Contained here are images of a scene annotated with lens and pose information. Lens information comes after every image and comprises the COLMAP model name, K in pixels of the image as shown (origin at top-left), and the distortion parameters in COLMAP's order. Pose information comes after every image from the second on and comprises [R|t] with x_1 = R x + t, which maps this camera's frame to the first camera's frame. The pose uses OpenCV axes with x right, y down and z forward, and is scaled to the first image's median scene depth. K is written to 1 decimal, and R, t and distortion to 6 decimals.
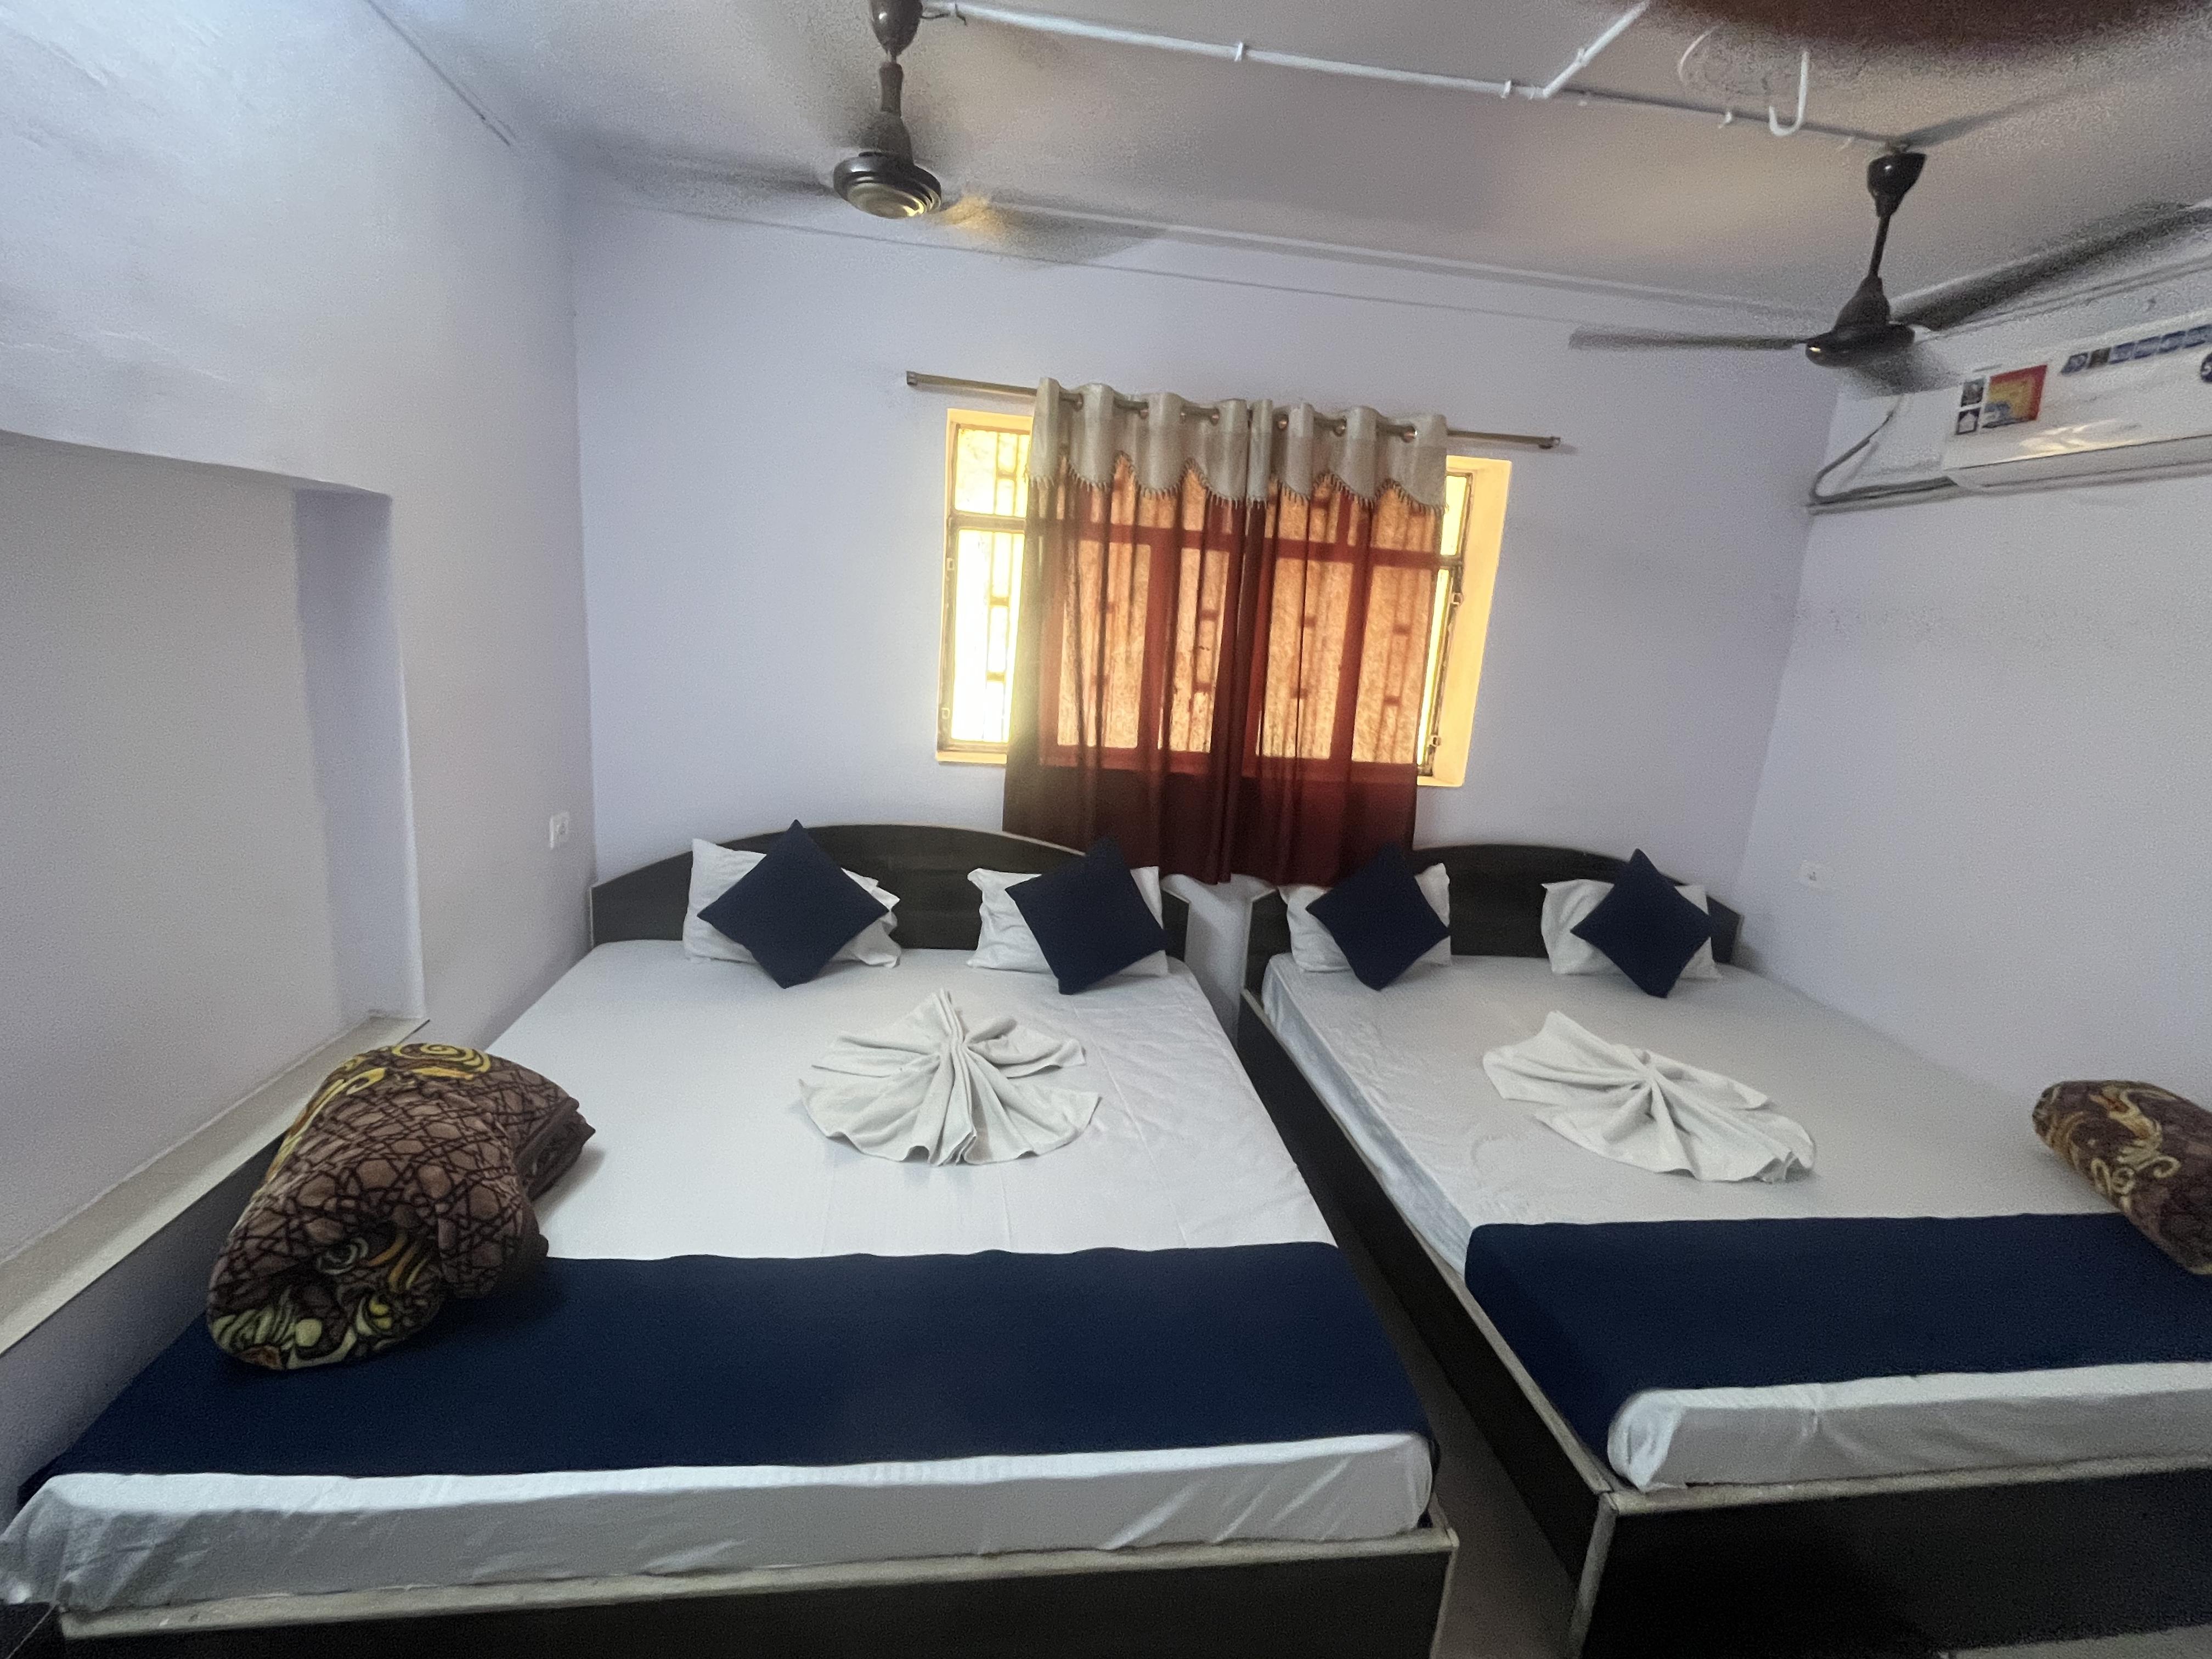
lens RADIAL K [[978.3, 0, 1106.0], [0, 978.3, 829.5], [0, 0, 1]] dist [-0.001718, -0.000024]
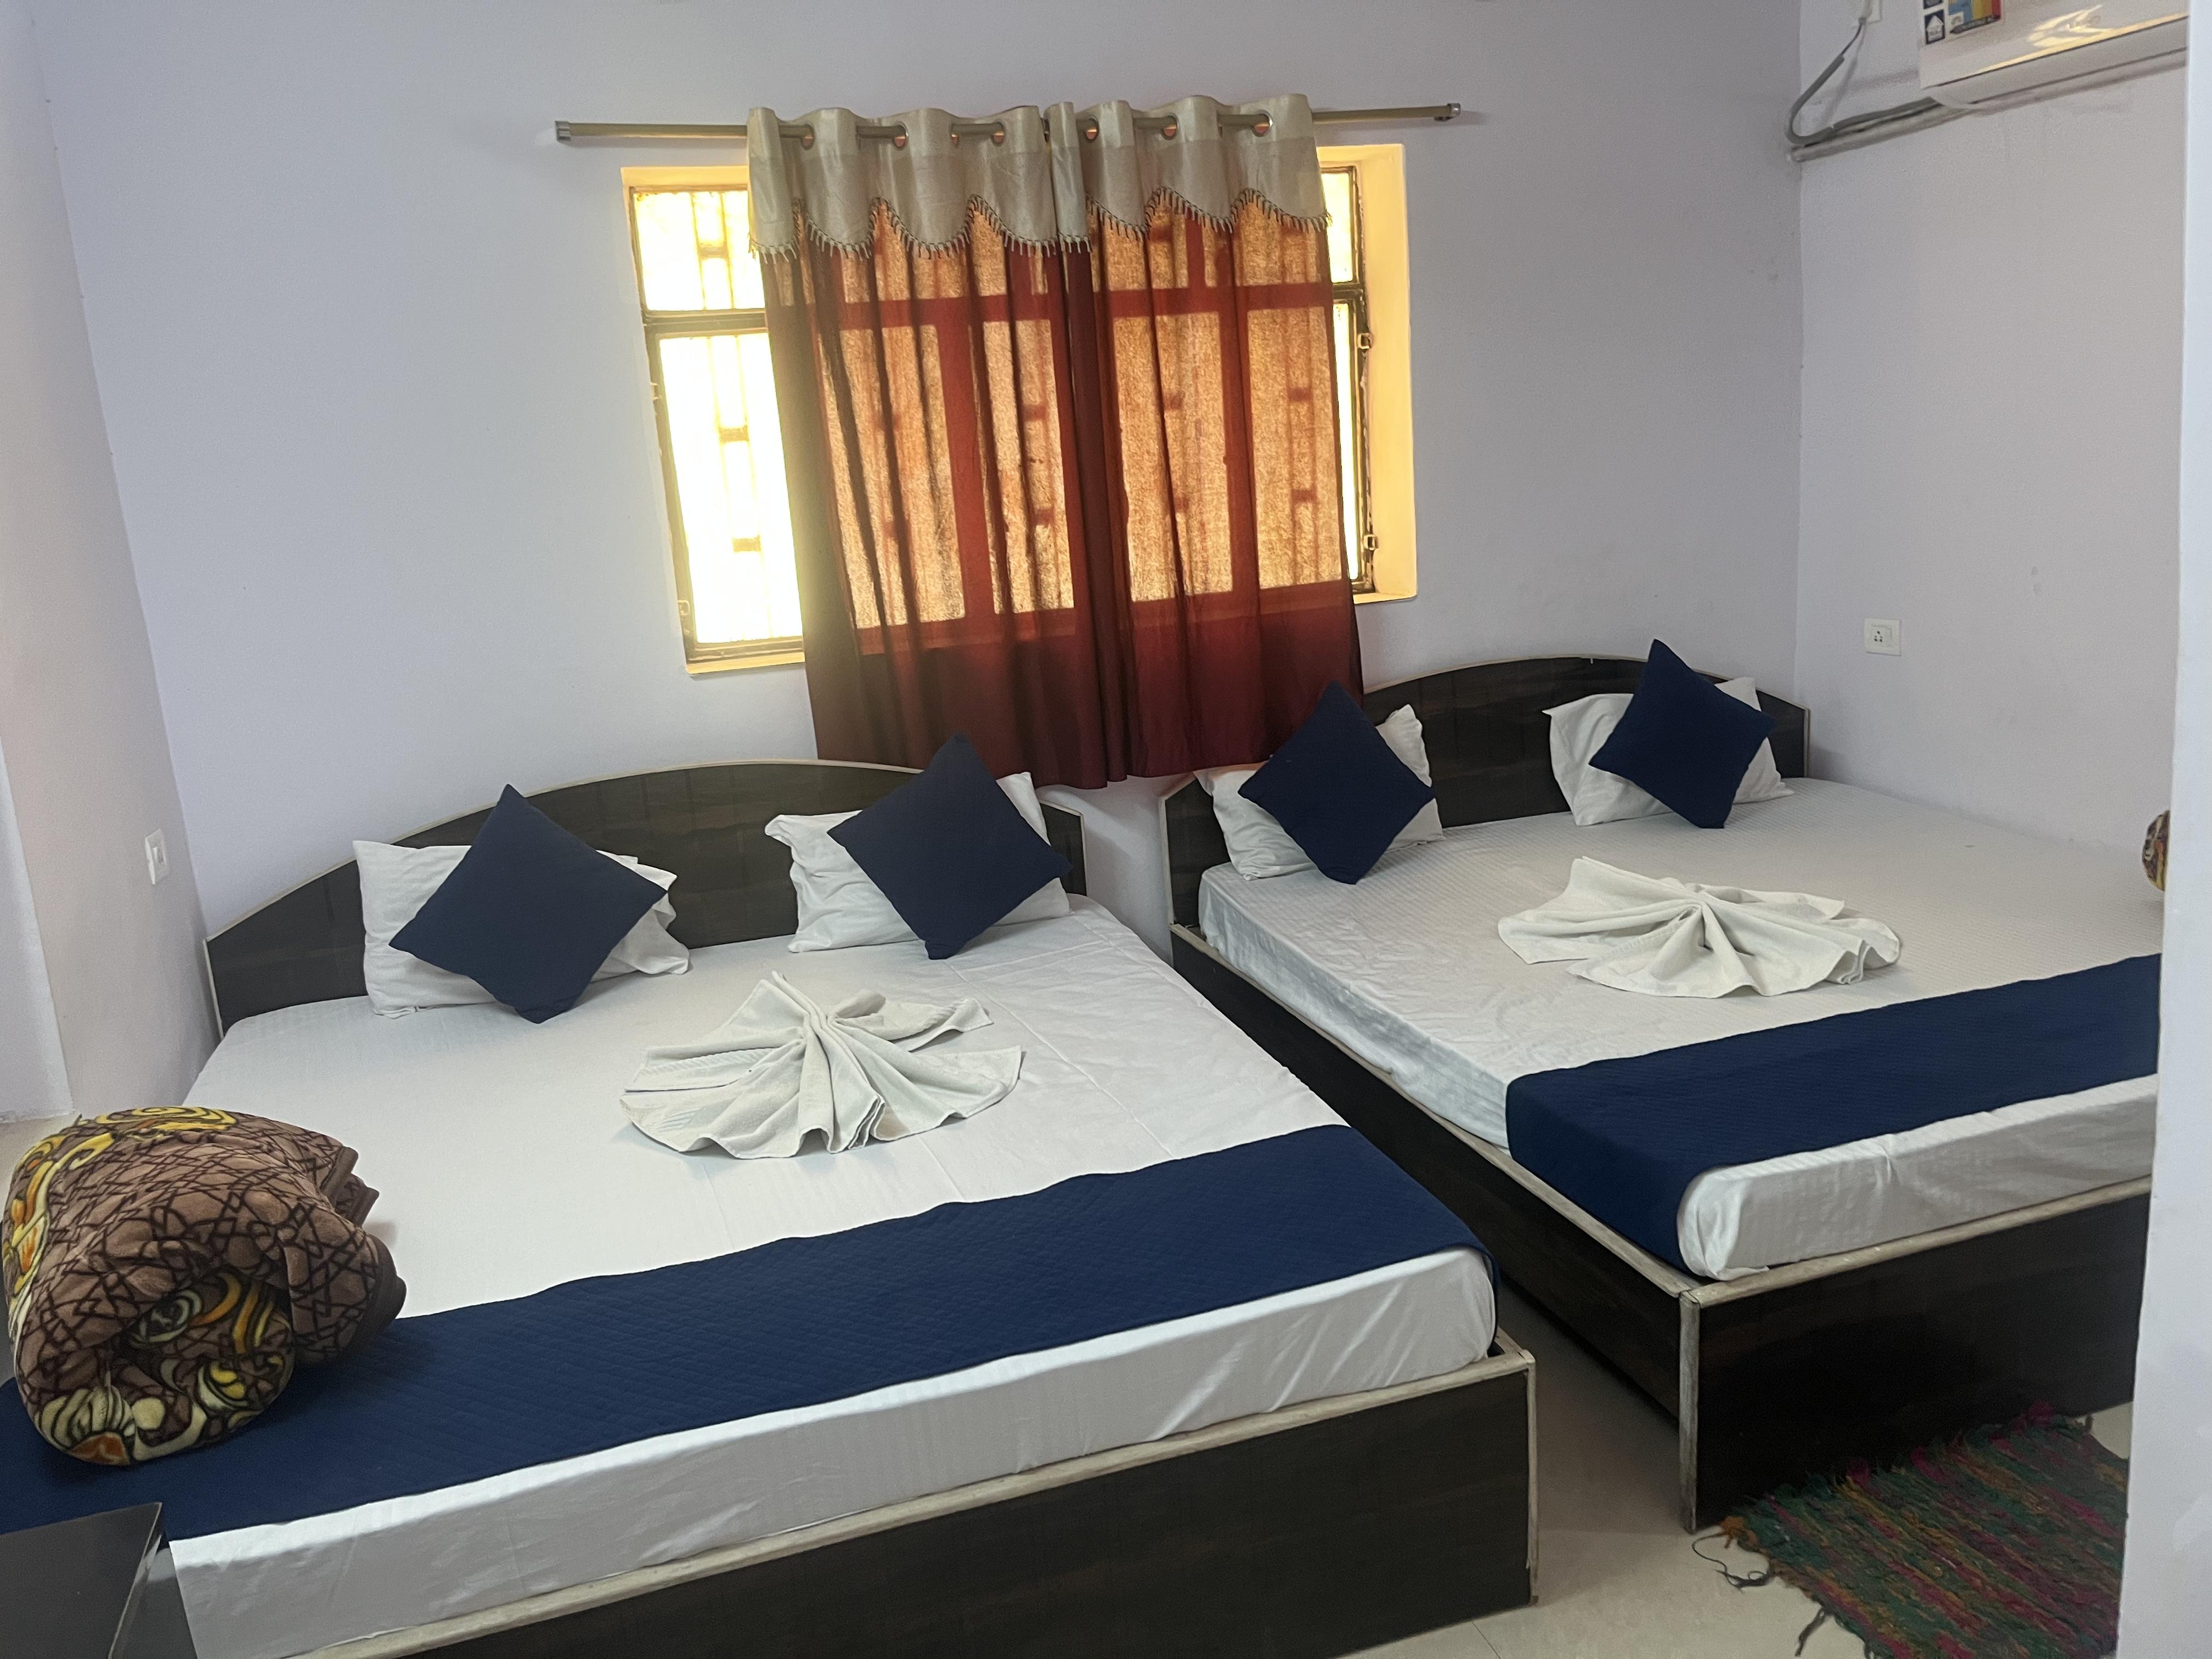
lens RADIAL K [[1692.5, 0, 1106.0], [0, 1692.5, 829.5], [0, 0, 1]] dist [0.062090, -0.094713]
pose [[0.974405, -0.177202, 0.138327, -0.076183], [0.176866, 0.984123, 0.014817, 0.077676], [-0.138756, 0.010028, 0.990276, -0.249963]]
